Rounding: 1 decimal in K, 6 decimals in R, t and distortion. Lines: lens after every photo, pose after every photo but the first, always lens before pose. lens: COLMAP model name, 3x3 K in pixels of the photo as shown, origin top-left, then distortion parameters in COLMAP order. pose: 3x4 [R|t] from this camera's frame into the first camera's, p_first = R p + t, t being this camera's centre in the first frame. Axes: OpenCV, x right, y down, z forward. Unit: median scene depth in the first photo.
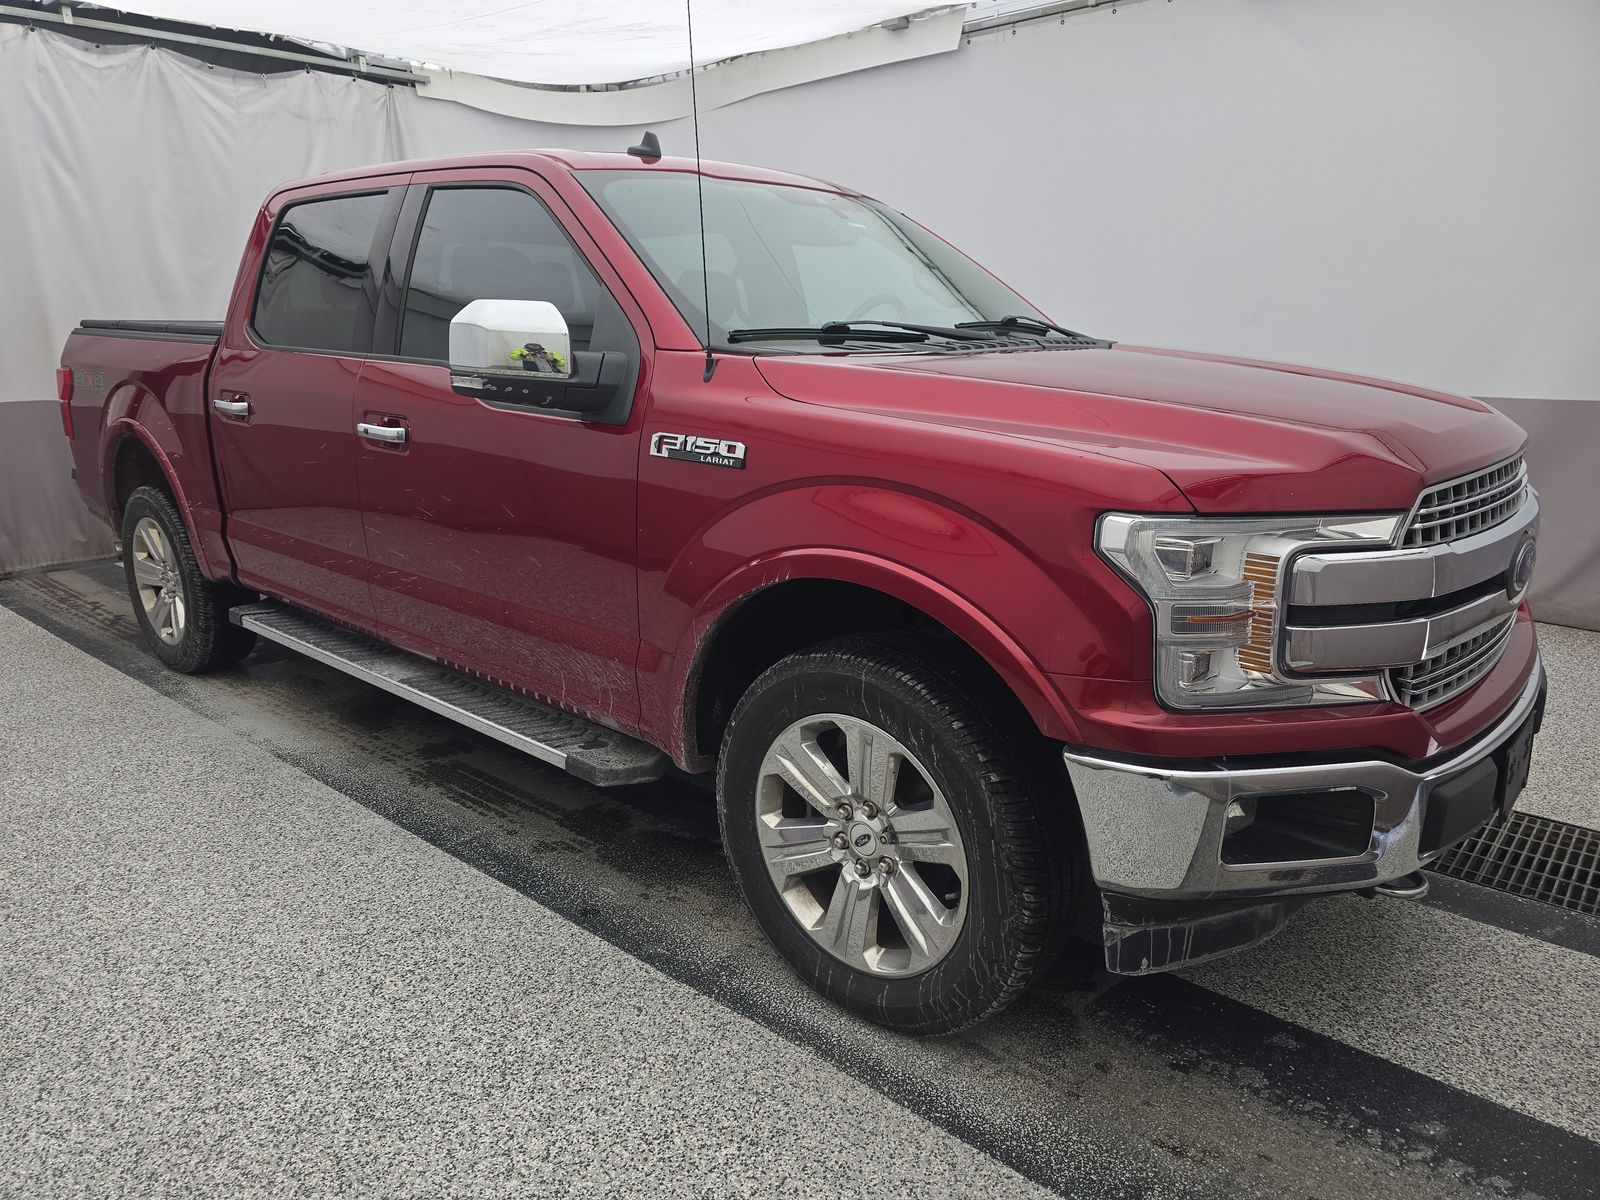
lens RADIAL K [[1069.7, 0, 800.0], [0, 1069.7, 600.0], [0, 0, 1]] dist [0.040171, -0.044084]
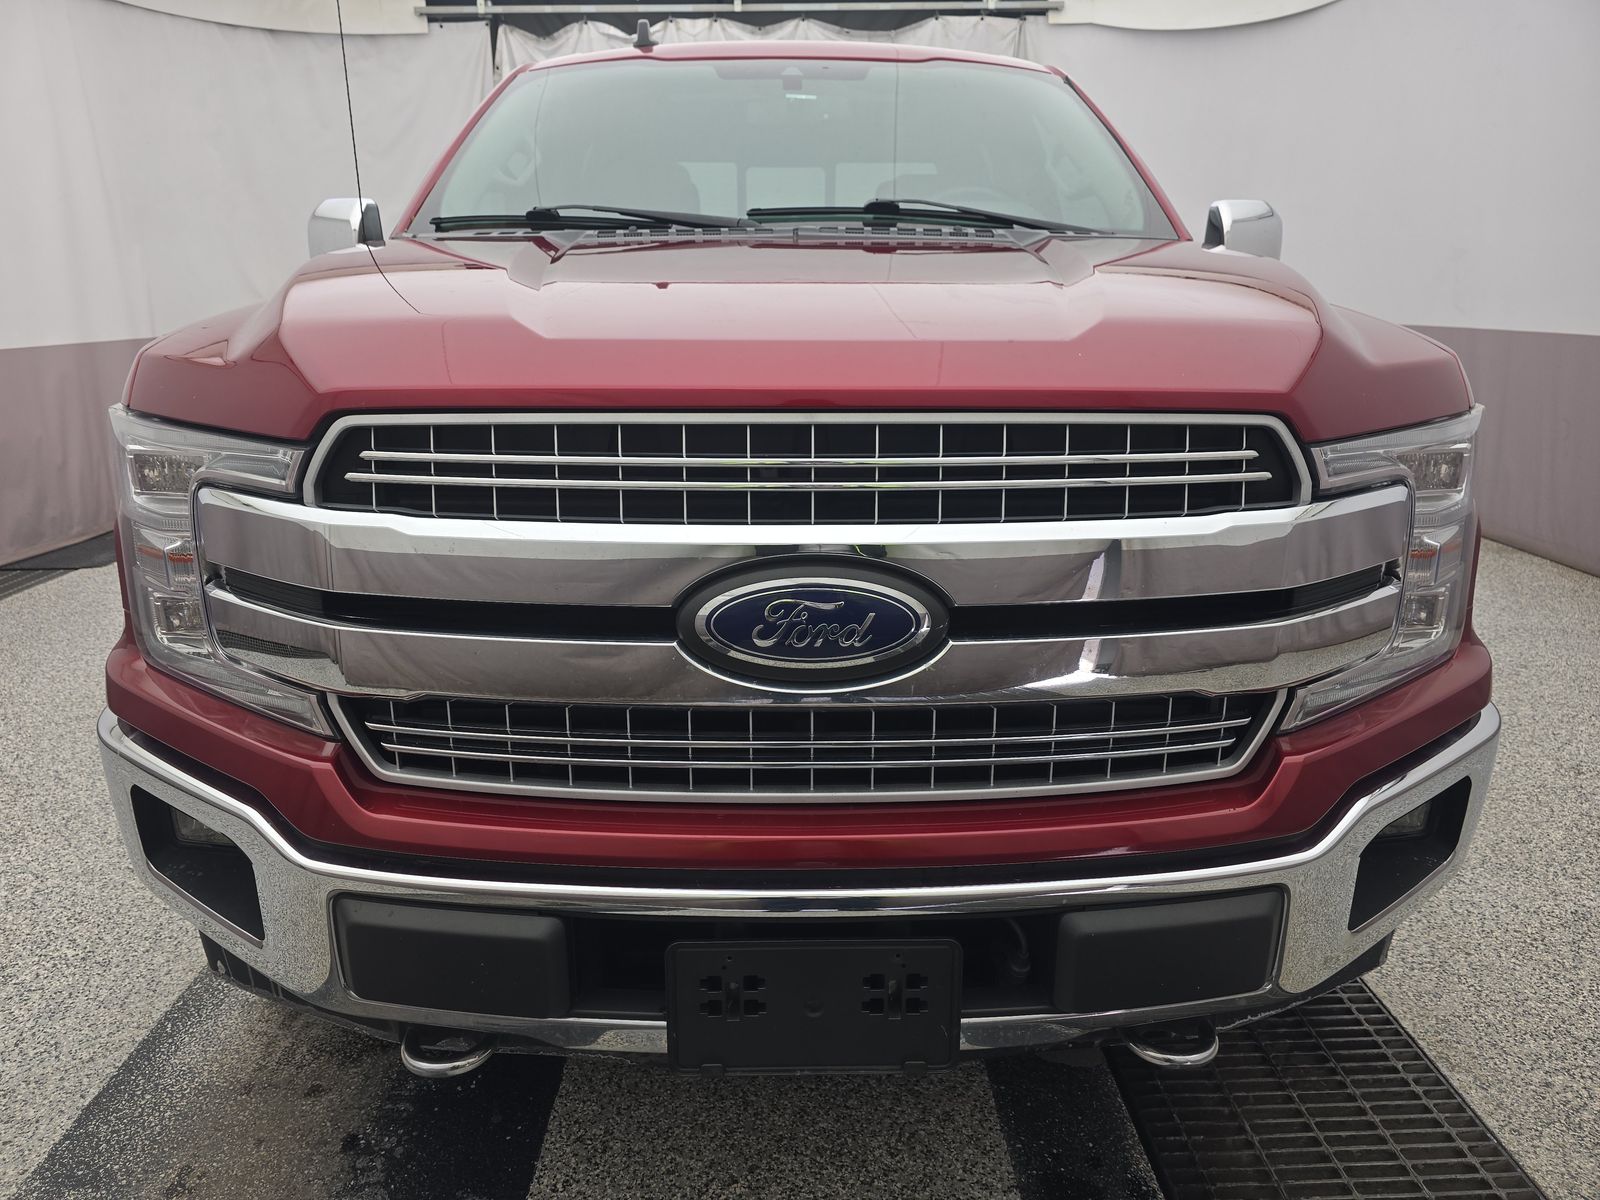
lens RADIAL K [[1069.7, 0, 800.0], [0, 1069.7, 600.0], [0, 0, 1]] dist [0.040171, -0.044084]
pose [[0.674462, 0.206614, -0.708810, 0.840279], [-0.180662, 0.977044, 0.112896, -0.080110], [0.715865, 0.051911, 0.696307, 0.535584]]
